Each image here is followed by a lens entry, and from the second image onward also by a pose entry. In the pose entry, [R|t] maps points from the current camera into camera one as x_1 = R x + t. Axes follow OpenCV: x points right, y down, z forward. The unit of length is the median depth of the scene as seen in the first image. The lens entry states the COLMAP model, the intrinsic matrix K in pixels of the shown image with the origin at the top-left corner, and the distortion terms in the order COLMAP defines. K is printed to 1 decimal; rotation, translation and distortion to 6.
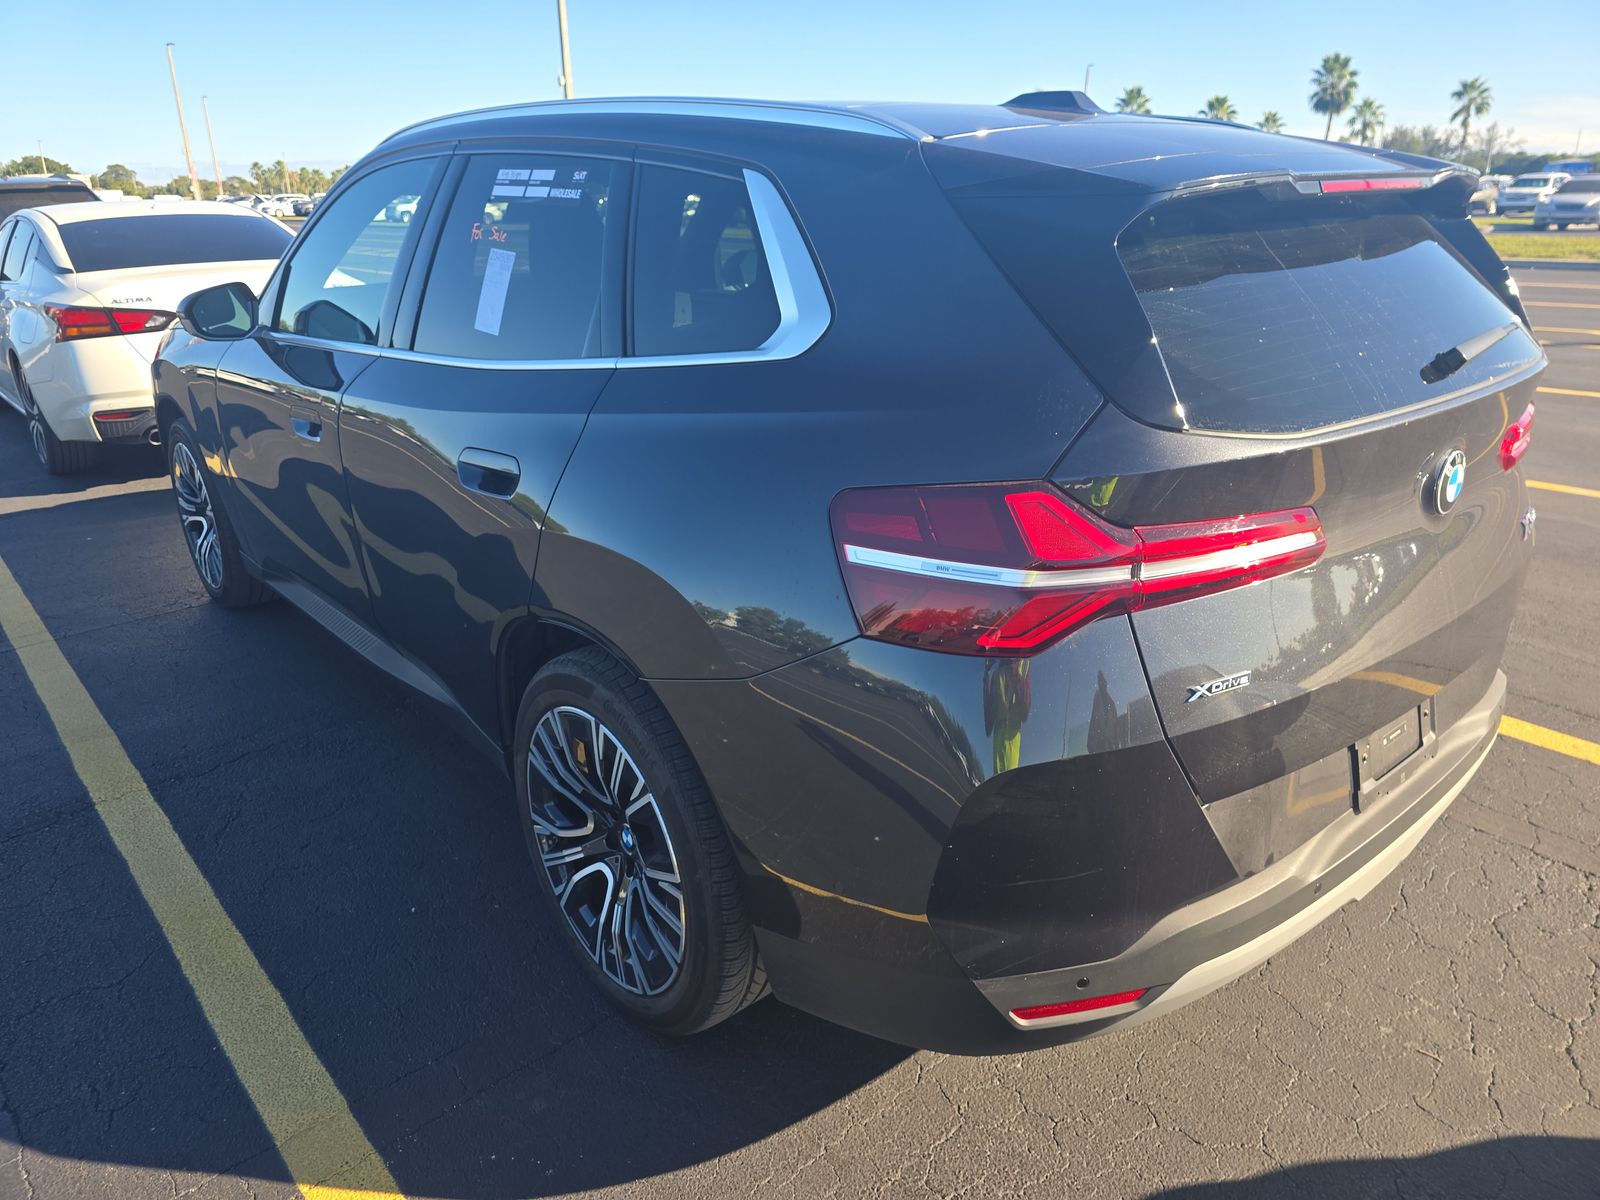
lens RADIAL K [[1058.5, 0, 784.9], [0, 1058.5, 605.0], [0, 0, 1]] dist [0.025397, -0.030951]
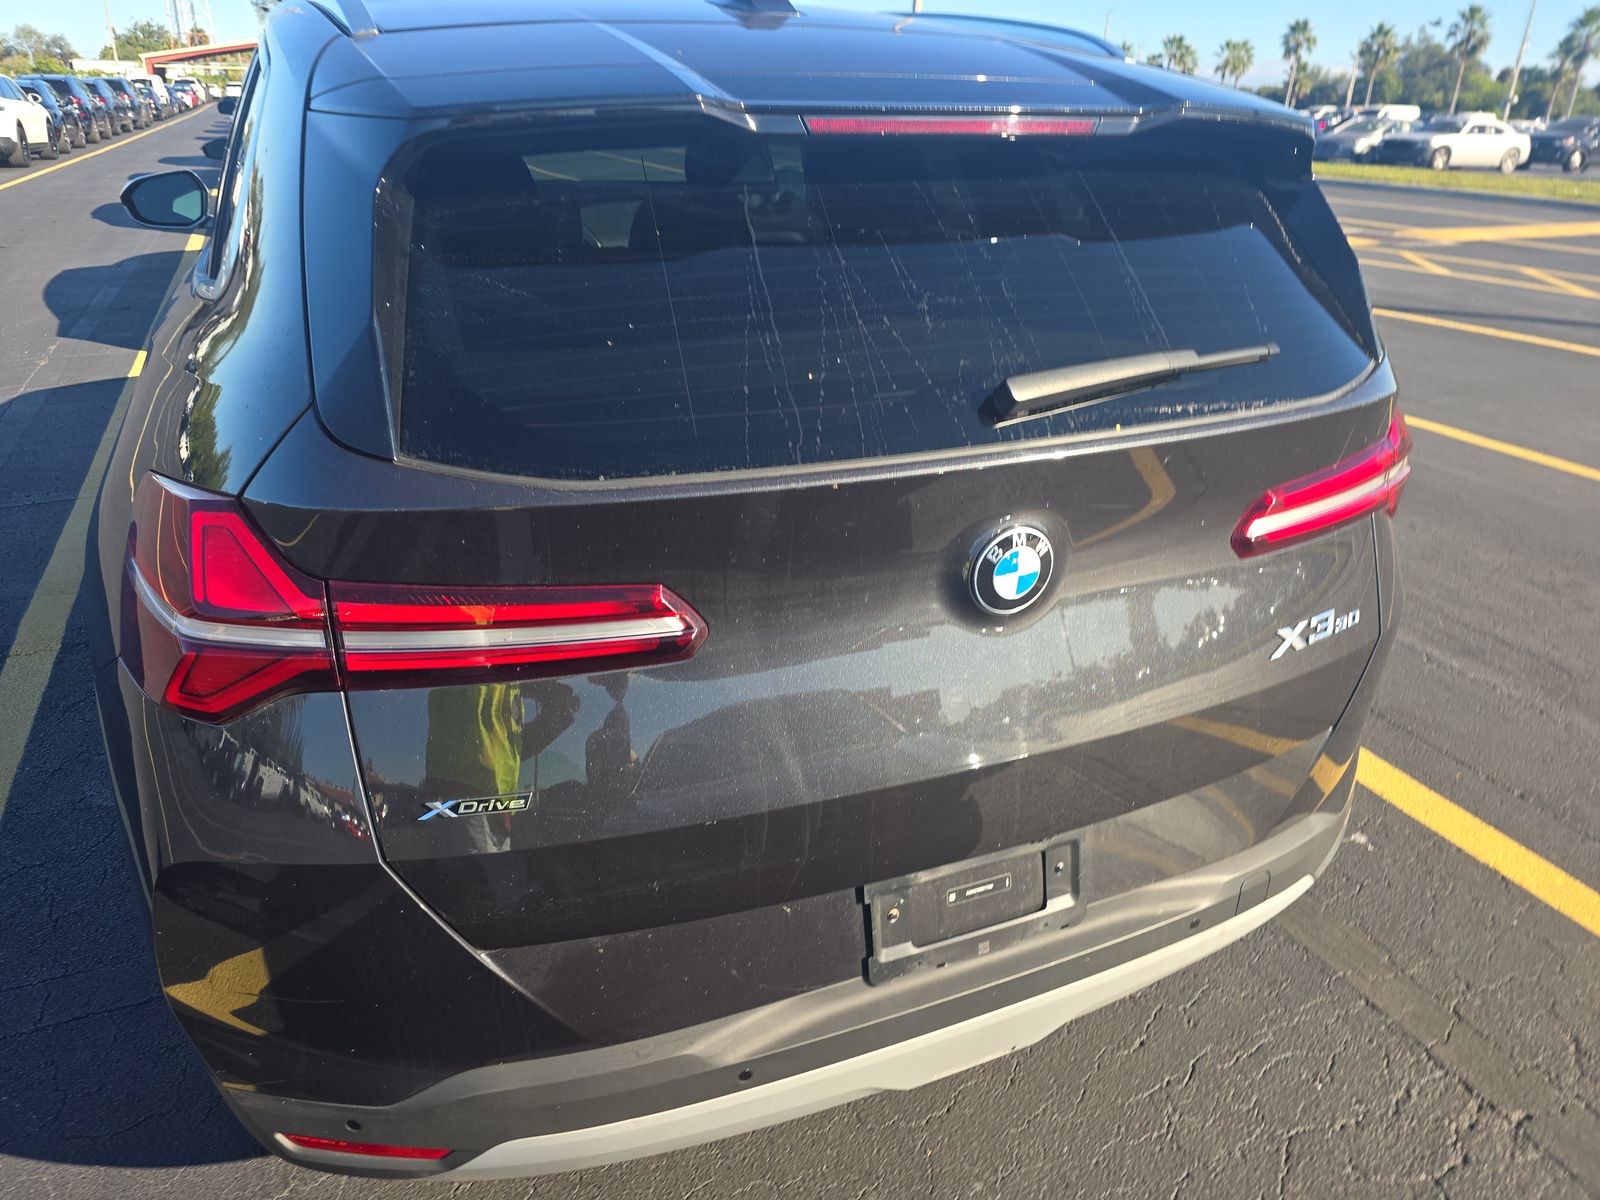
lens RADIAL K [[1058.5, 0, 802.4], [0, 1058.5, 597.1], [0, 0, 1]] dist [0.025397, -0.030951]
pose [[0.957579, 0.157086, -0.241590, 0.675438], [-0.139994, 0.986369, 0.086470, -0.141351], [0.251881, -0.048980, 0.966518, 0.300162]]
